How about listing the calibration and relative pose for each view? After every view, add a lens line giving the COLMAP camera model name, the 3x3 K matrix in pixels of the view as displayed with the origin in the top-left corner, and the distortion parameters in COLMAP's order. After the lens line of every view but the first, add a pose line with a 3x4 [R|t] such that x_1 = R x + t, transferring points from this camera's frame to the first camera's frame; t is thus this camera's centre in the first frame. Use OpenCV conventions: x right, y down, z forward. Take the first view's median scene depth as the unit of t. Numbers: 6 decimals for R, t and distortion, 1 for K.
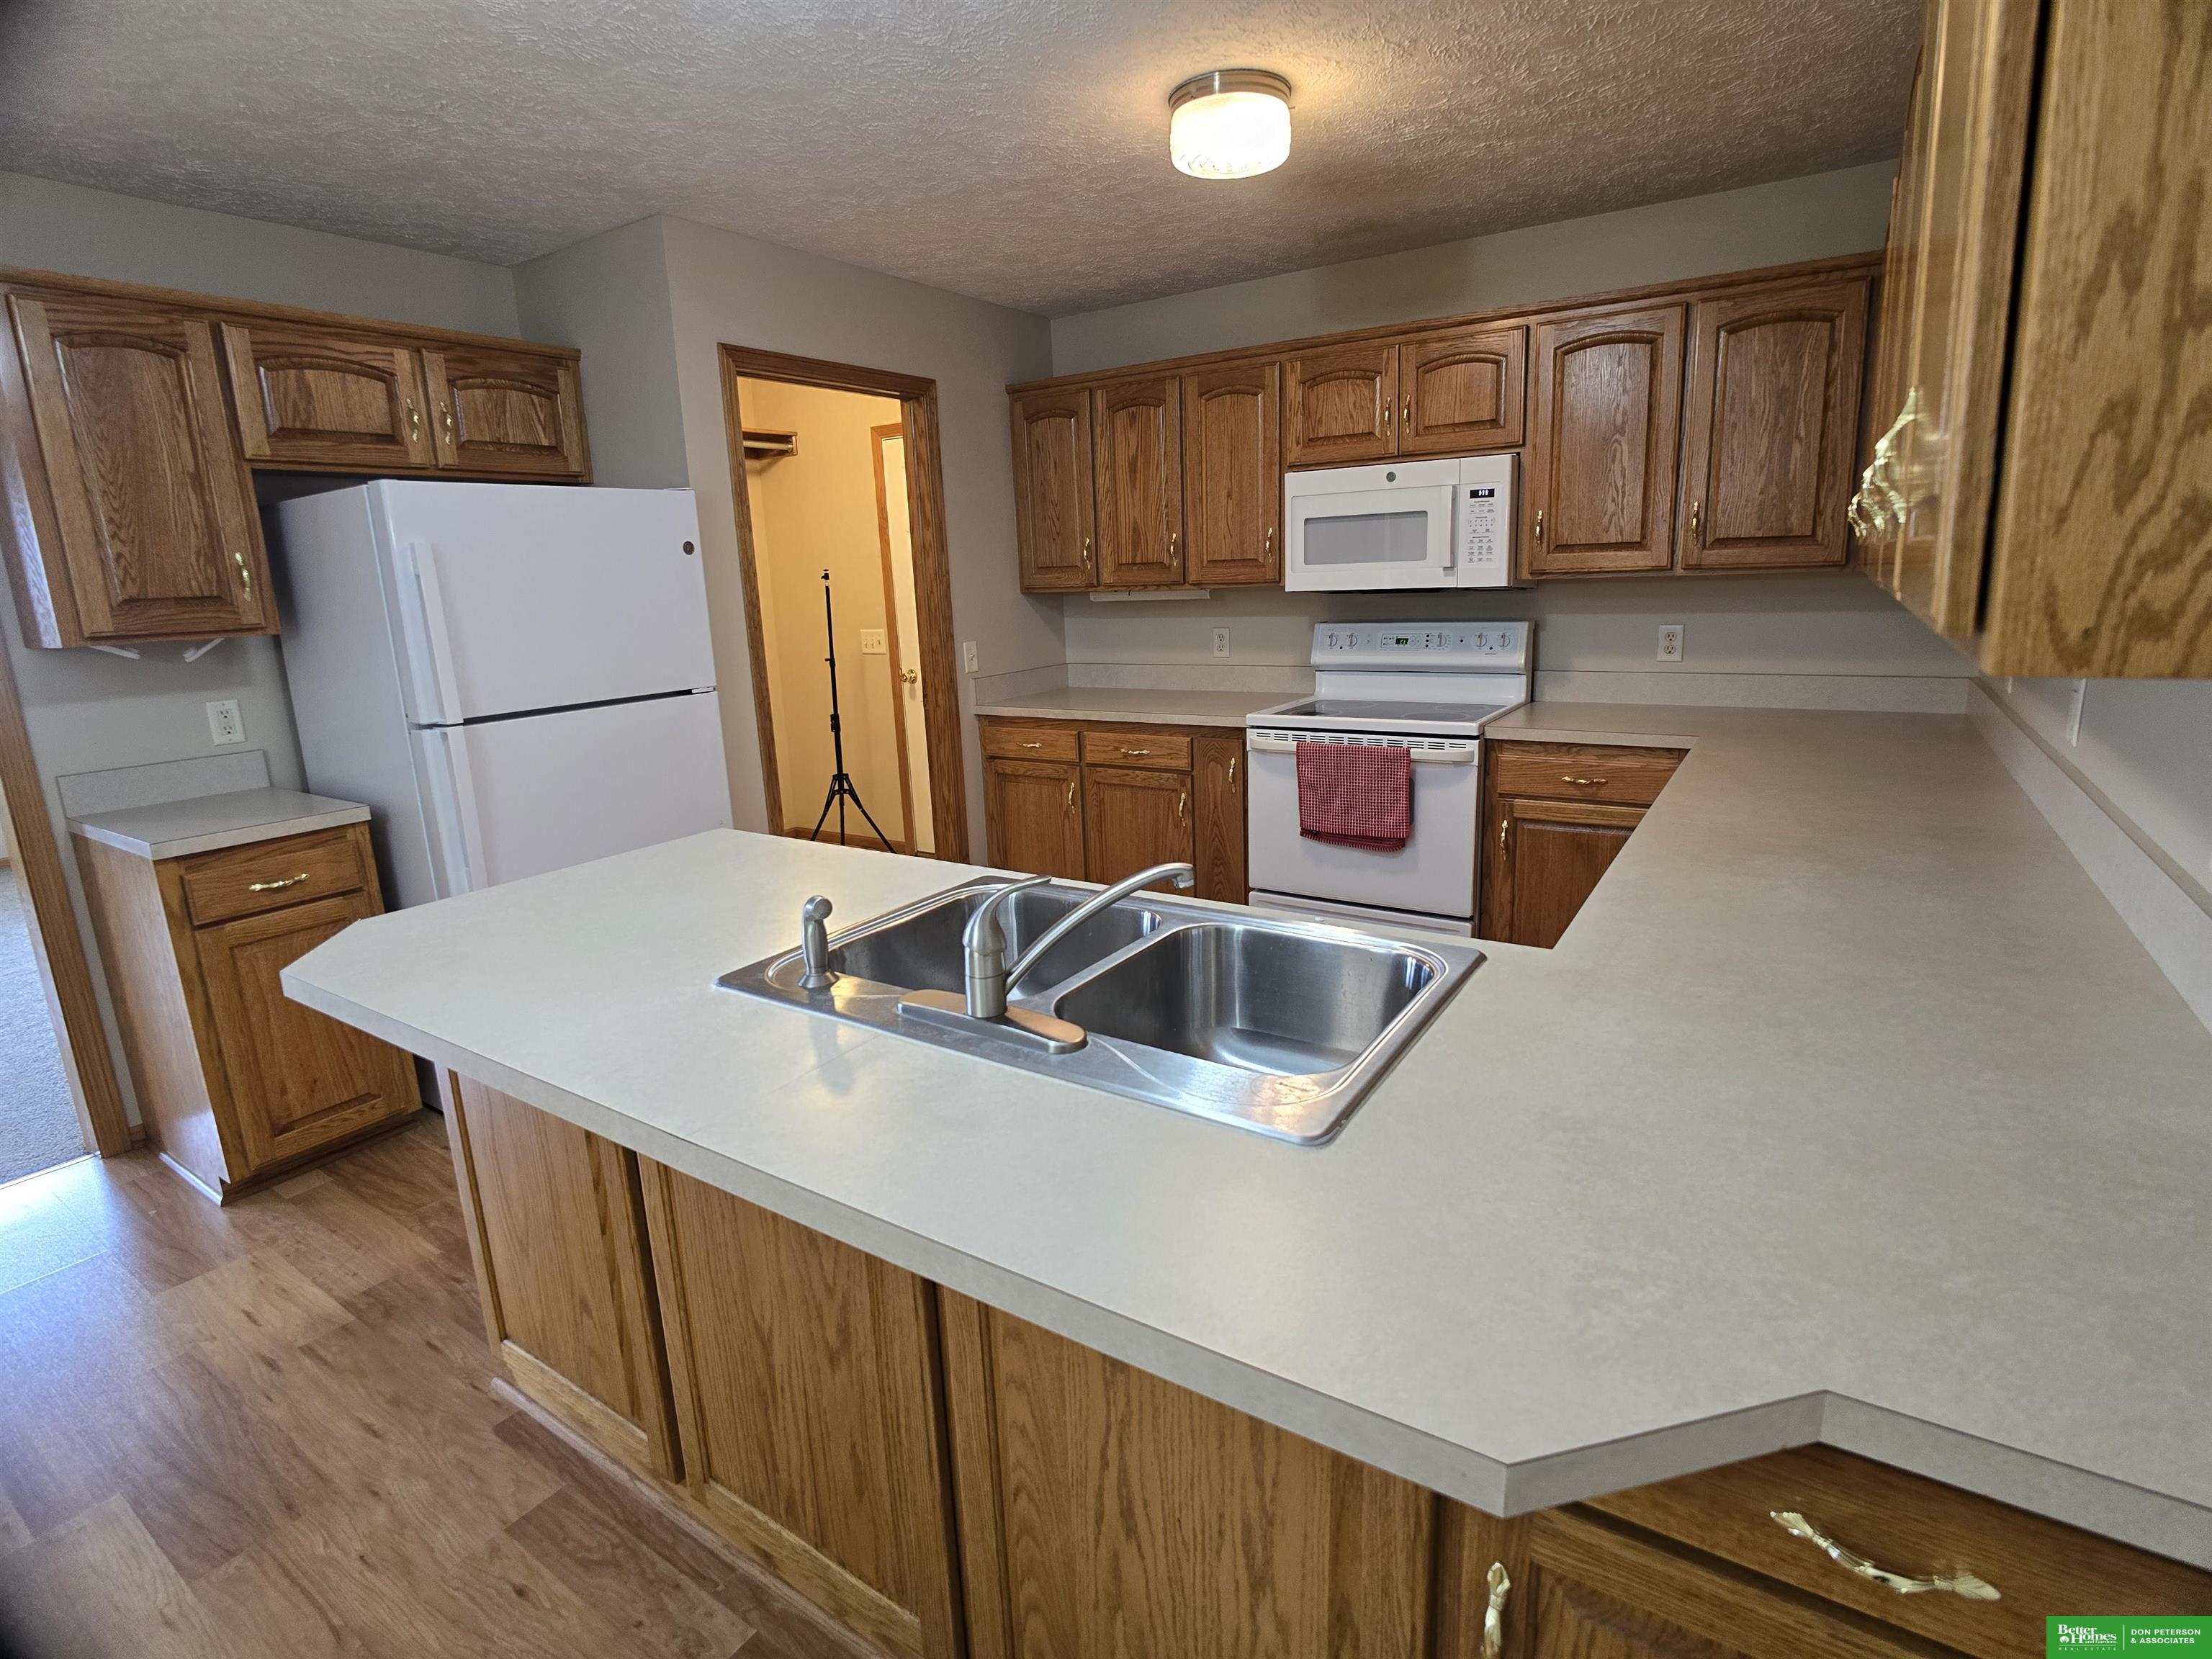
lens RADIAL K [[1071.2, 0, 1130.5], [0, 1071.2, 827.0], [0, 0, 1]] dist [-0.022667, -0.000640]
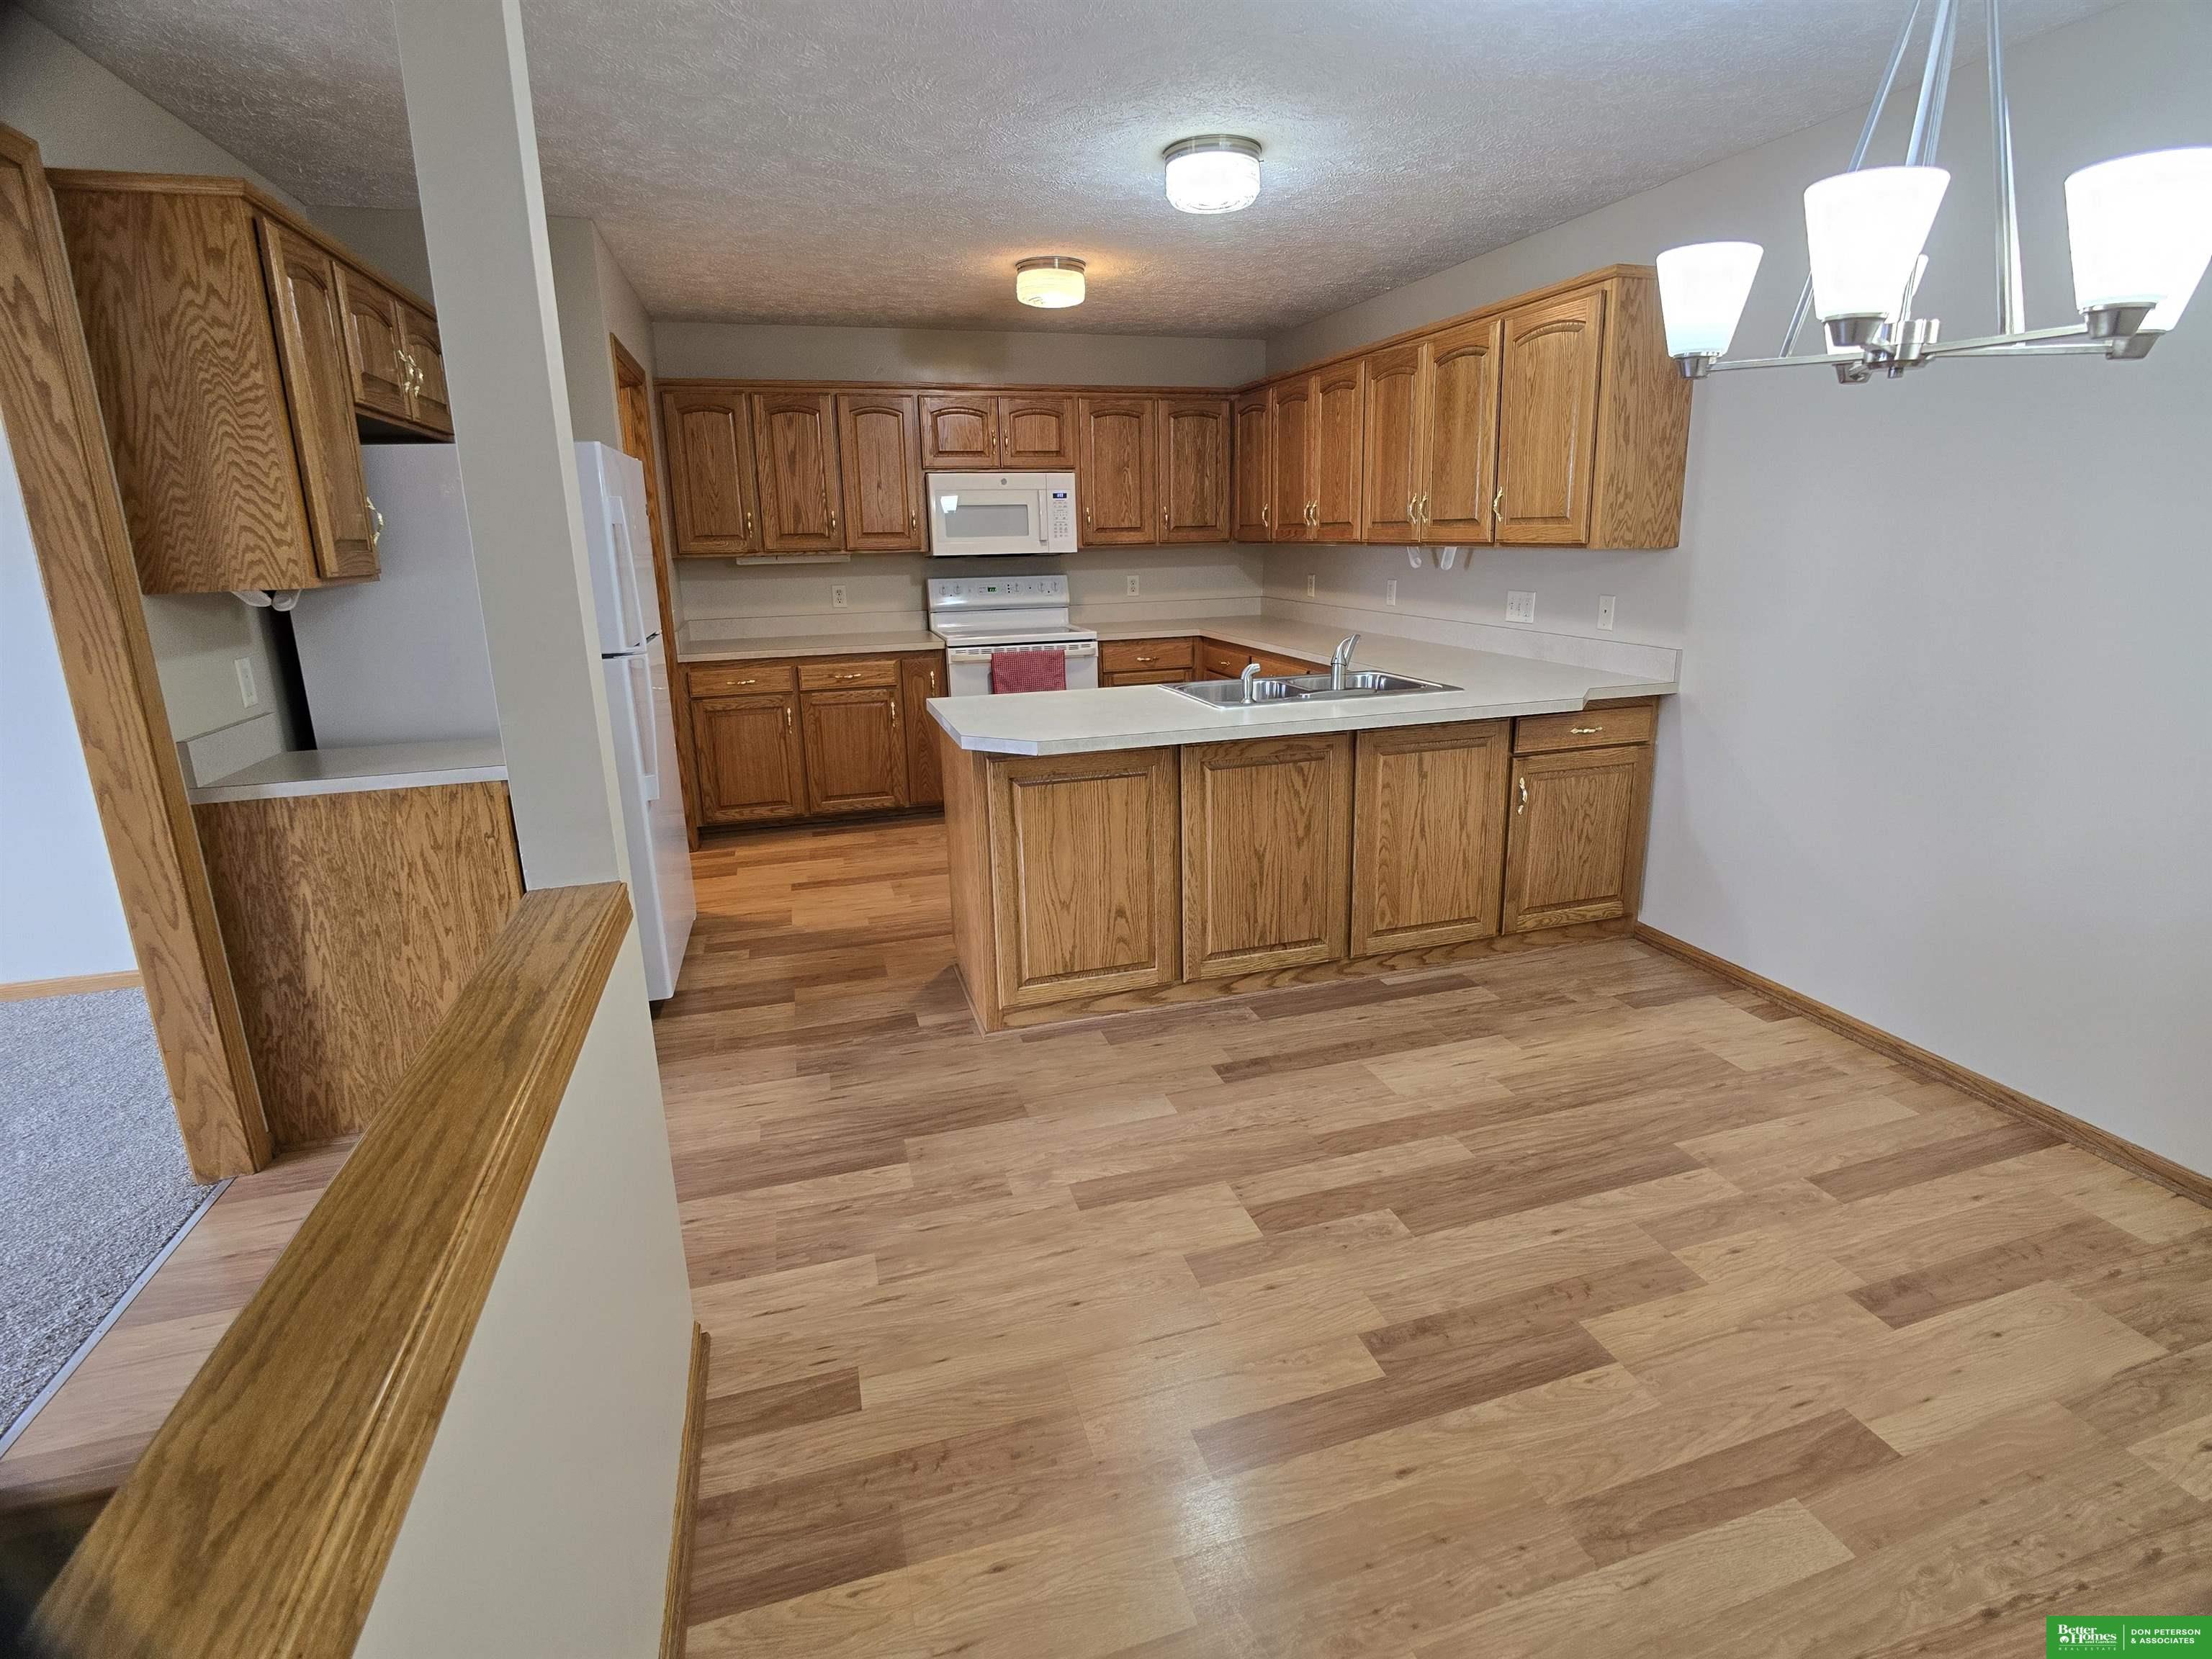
lens RADIAL K [[1071.2, 0, 1130.5], [0, 1071.2, 827.0], [0, 0, 1]] dist [-0.022667, -0.000640]
pose [[0.640299, -0.178441, 0.747112, -0.835793], [0.171995, 0.981252, 0.086958, 0.060909], [-0.748622, 0.072820, 0.658986, -0.126628]]
